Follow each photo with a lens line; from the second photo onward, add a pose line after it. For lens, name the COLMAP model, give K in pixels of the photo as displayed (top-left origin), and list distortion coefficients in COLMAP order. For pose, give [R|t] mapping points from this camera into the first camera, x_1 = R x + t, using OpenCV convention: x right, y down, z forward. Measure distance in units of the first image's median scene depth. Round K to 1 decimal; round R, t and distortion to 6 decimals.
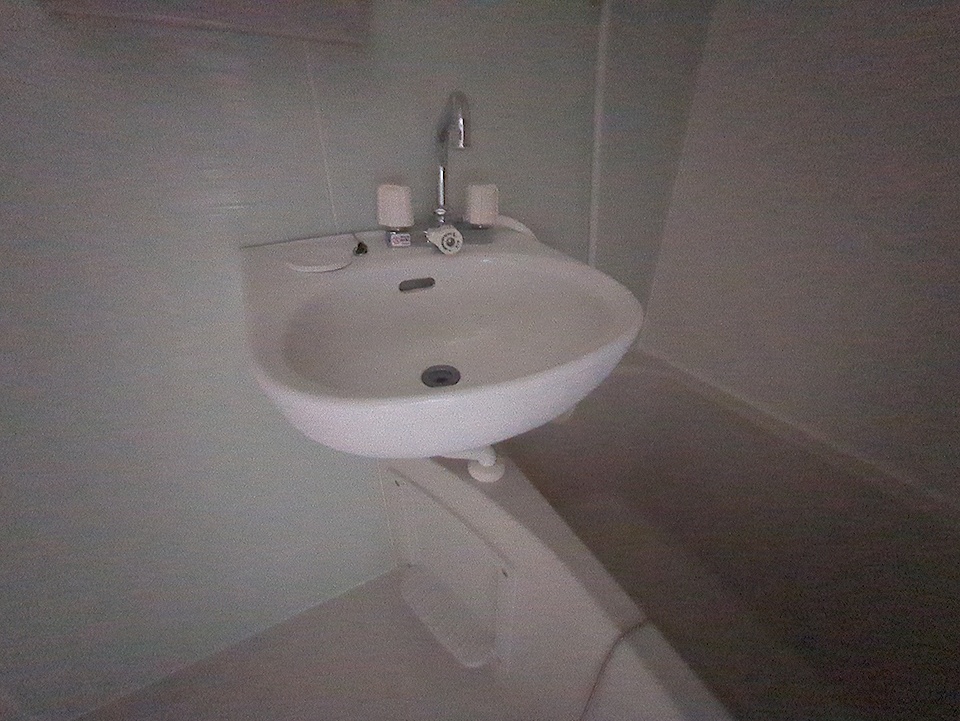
lens RADIAL K [[381.5, 0, 484.8], [0, 381.5, 362.9], [0, 0, 1]] dist [0.001663, 0.000469]
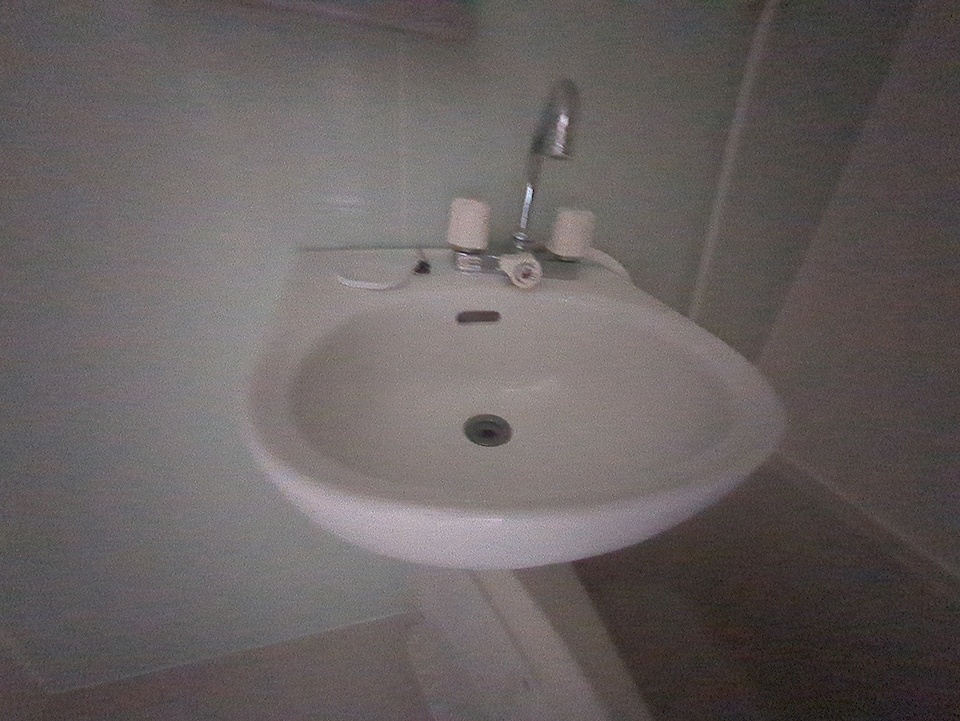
lens RADIAL K [[381.0, 0, 484.2], [0, 381.0, 362.3], [0, 0, 1]] dist [-0.000621, -0.000231]
pose [[0.974063, 0.159196, -0.160806, -0.014857], [-0.169130, 0.984324, -0.050019, -0.068313], [0.150322, 0.075919, 0.985718, 0.186094]]
